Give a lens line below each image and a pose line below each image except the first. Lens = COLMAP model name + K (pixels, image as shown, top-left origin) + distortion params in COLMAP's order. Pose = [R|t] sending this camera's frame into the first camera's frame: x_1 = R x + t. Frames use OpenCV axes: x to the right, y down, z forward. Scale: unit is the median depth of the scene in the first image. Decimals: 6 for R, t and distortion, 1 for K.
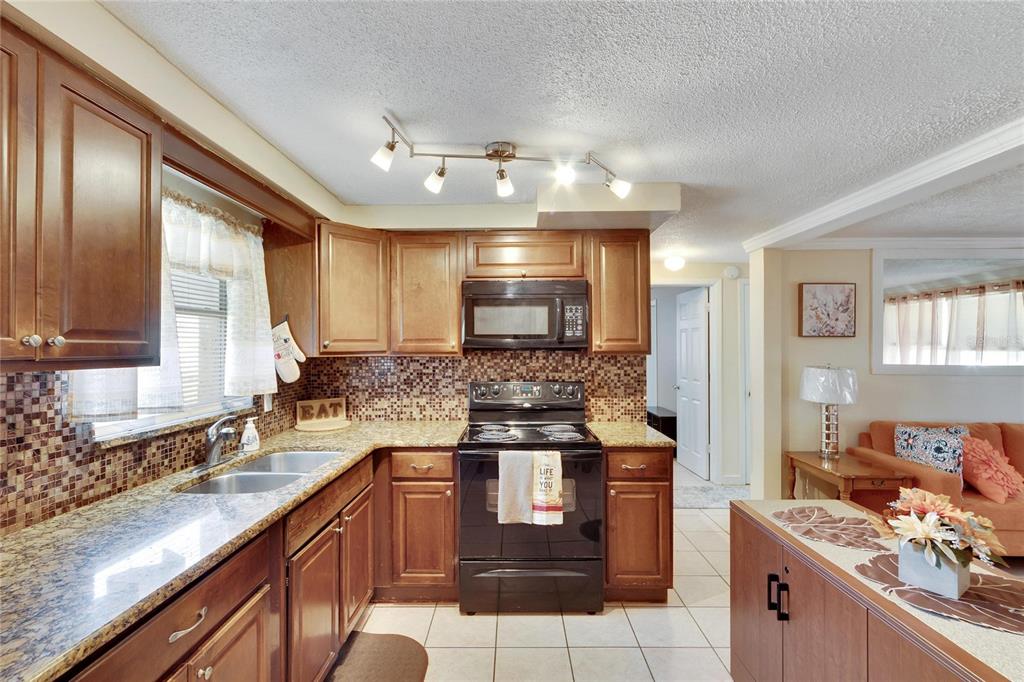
lens RADIAL K [[463.9, 0, 507.3], [0, 463.9, 338.7], [0, 0, 1]] dist [-0.003201, -0.000860]
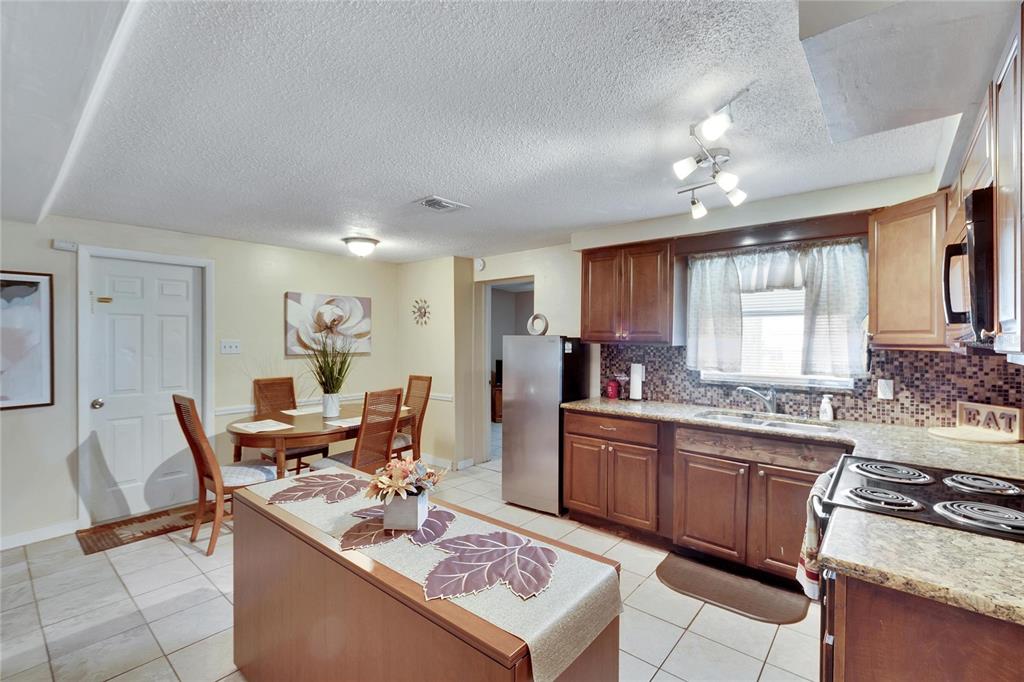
lens RADIAL K [[453.7, 0, 506.3], [0, 453.7, 339.1], [0, 0, 1]] dist [-0.005859, 0.000149]
pose [[-0.637960, 0.004671, -0.770055, 0.695350], [0.009276, 0.999956, -0.001620, 0.010318], [0.770013, -0.008176, -0.637975, 0.820212]]
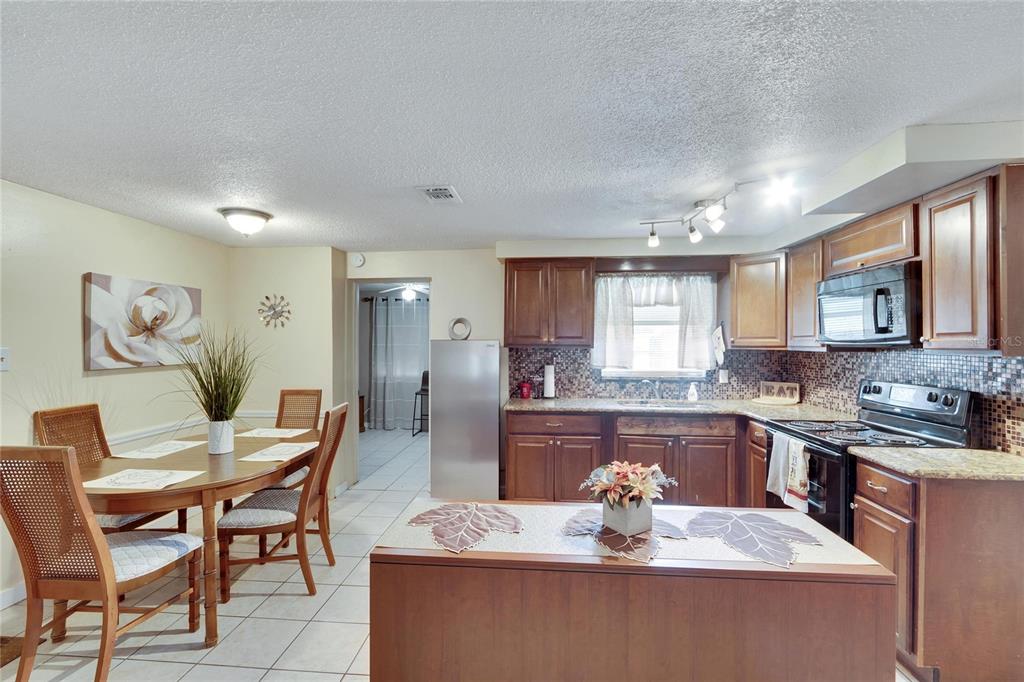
lens RADIAL K [[453.7, 0, 510.1], [0, 453.7, 343.5], [0, 0, 1]] dist [-0.005859, 0.000149]
pose [[-0.068864, 0.005676, -0.997610, 0.891232], [0.012905, 0.999905, 0.004798, 0.004368], [0.997543, -0.012543, -0.068930, 0.313837]]
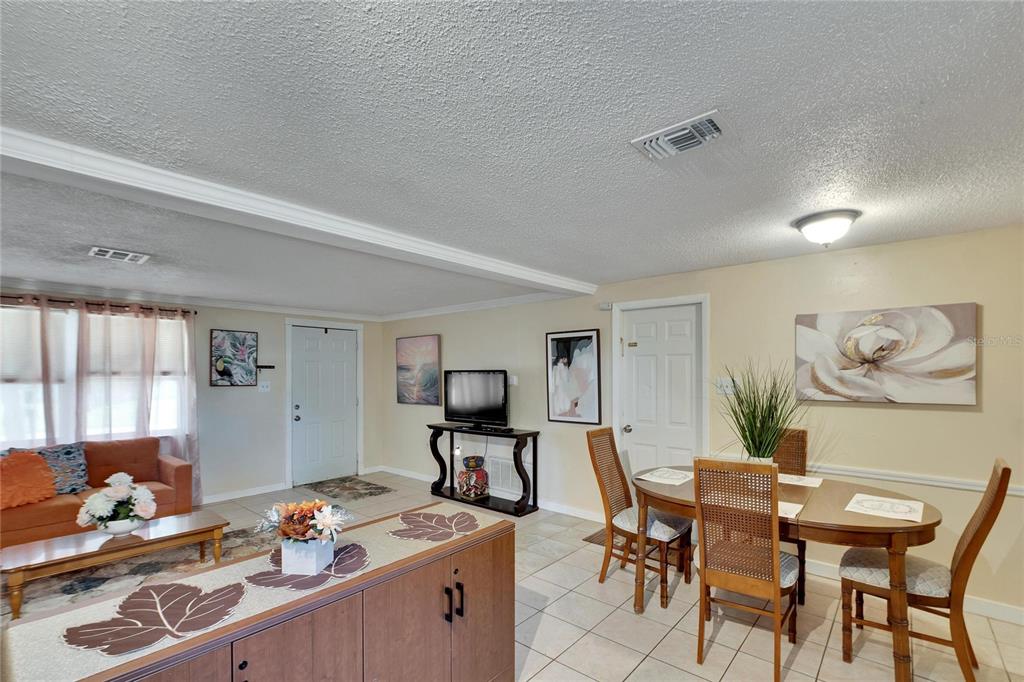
lens RADIAL K [[463.9, 0, 507.6], [0, 463.9, 367.4], [0, 0, 1]] dist [-0.003201, -0.000860]
pose [[-0.765086, 0.008434, 0.643873, -0.121601], [-0.007828, 0.999719, -0.022396, 0.006172], [-0.643881, -0.022175, -0.764805, 0.660038]]
